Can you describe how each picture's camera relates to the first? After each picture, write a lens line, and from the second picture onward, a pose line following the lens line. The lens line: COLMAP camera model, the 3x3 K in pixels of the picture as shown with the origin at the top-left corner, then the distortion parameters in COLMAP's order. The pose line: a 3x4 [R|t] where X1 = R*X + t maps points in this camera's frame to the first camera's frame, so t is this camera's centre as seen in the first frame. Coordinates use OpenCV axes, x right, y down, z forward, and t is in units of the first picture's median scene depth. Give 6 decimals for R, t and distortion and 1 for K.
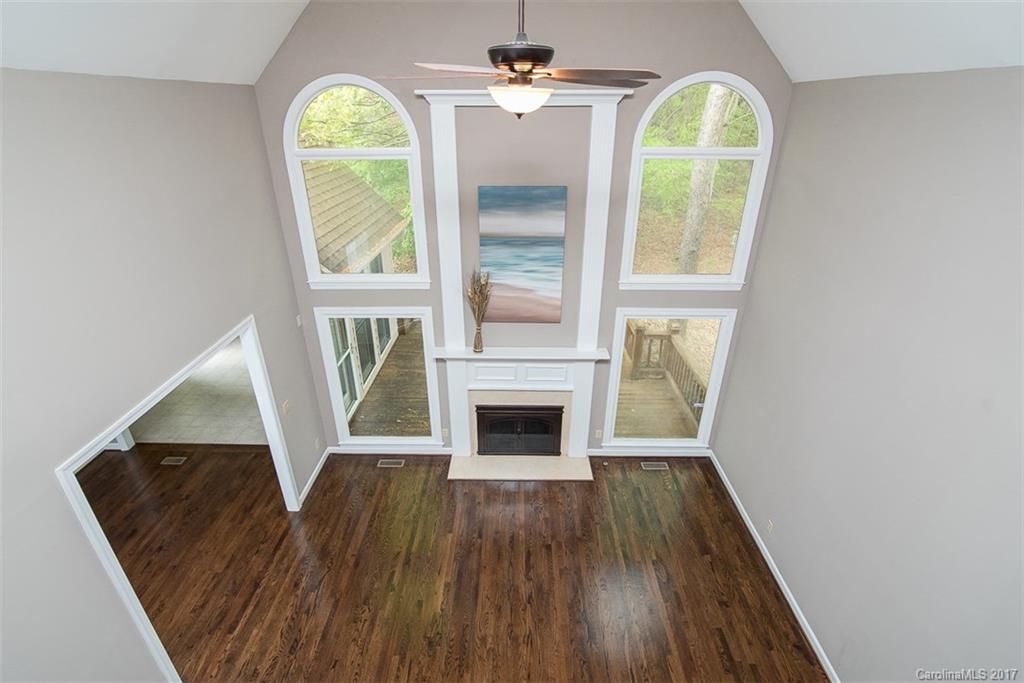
lens RADIAL K [[488.4, 0, 508.5], [0, 488.4, 346.1], [0, 0, 1]] dist [-0.018525, -0.000133]
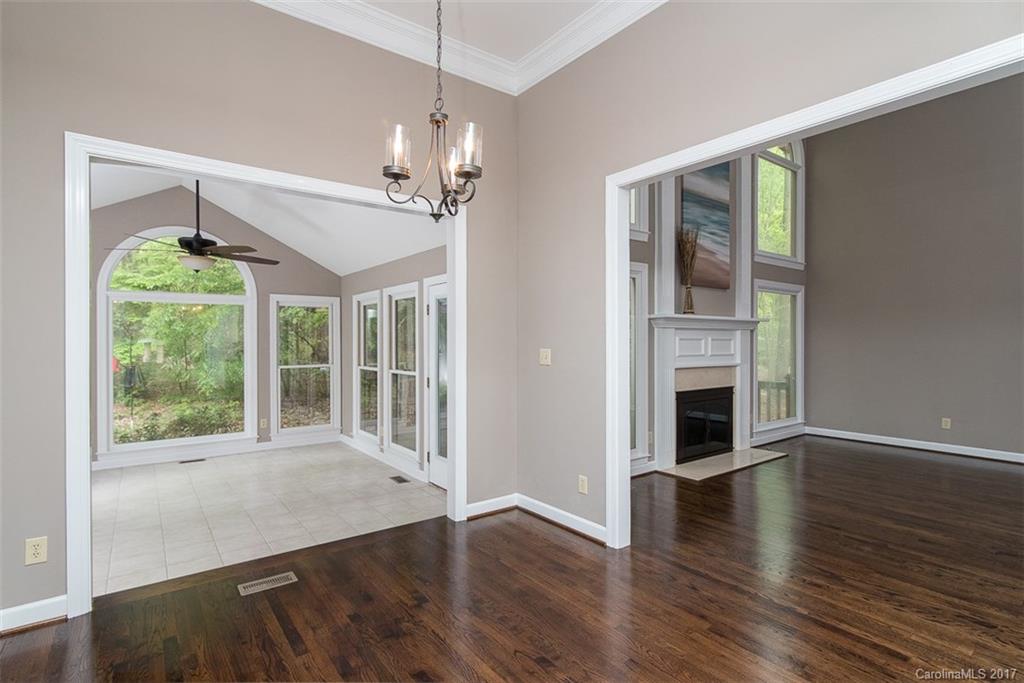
lens RADIAL K [[504.3, 0, 499.3], [0, 504.3, 343.4], [0, 0, 1]] dist [0.000206, 0.000795]
pose [[0.797182, -0.000179, 0.603739, -0.936776], [0.265149, 0.898504, -0.349839, 0.302177], [-0.542399, 0.438966, 0.716318, 0.569021]]
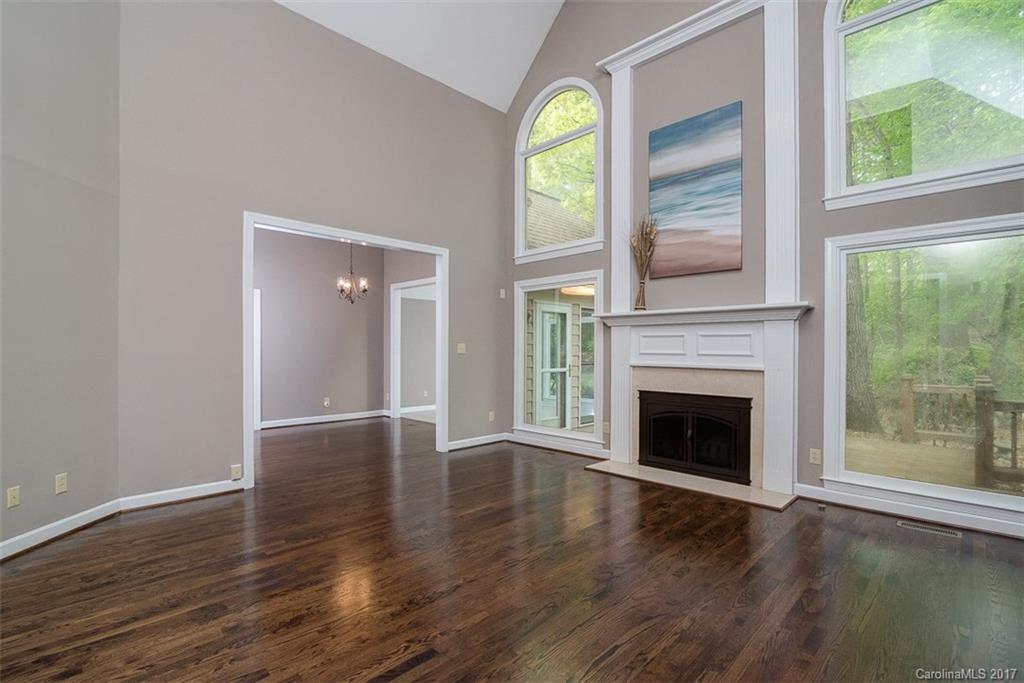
lens RADIAL K [[476.2, 0, 506.9], [0, 476.2, 348.8], [0, 0, 1]] dist [-0.019856, 0.000557]
pose [[0.715841, 0.006026, -0.698237, 0.372539], [-0.313205, 0.896496, -0.313364, 0.425872], [0.624079, 0.443010, 0.643636, 0.351955]]
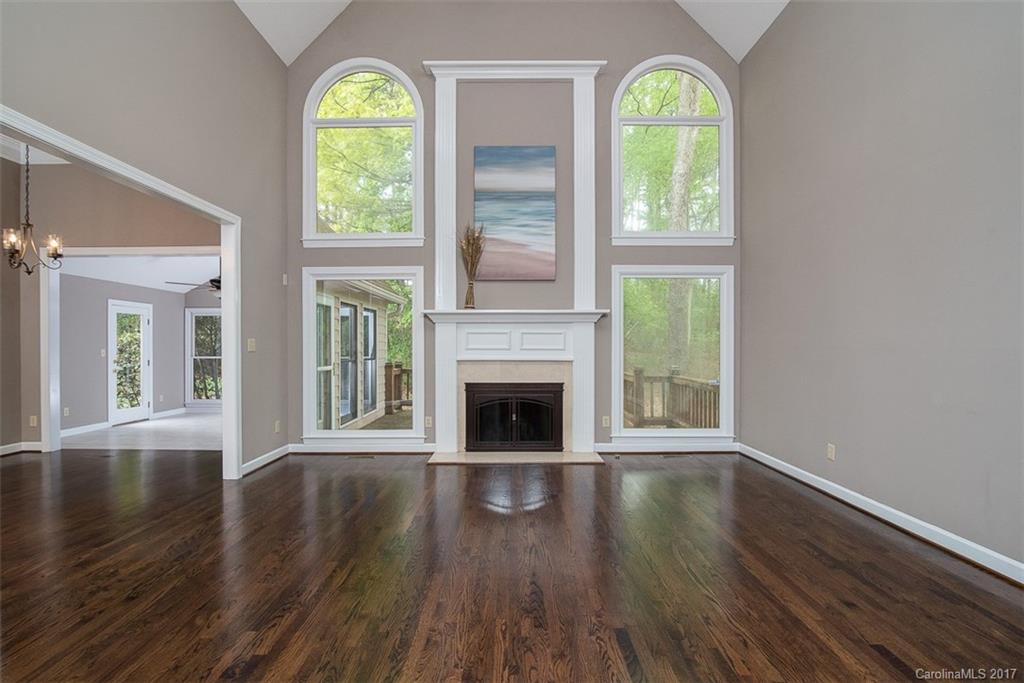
lens RADIAL K [[476.2, 0, 506.9], [0, 476.2, 348.8], [0, 0, 1]] dist [-0.019856, 0.000557]
pose [[0.999929, 0.001095, 0.011855, -0.001293], [0.004169, 0.900537, -0.434760, 0.496668], [-0.011152, 0.434778, 0.900468, 0.214059]]
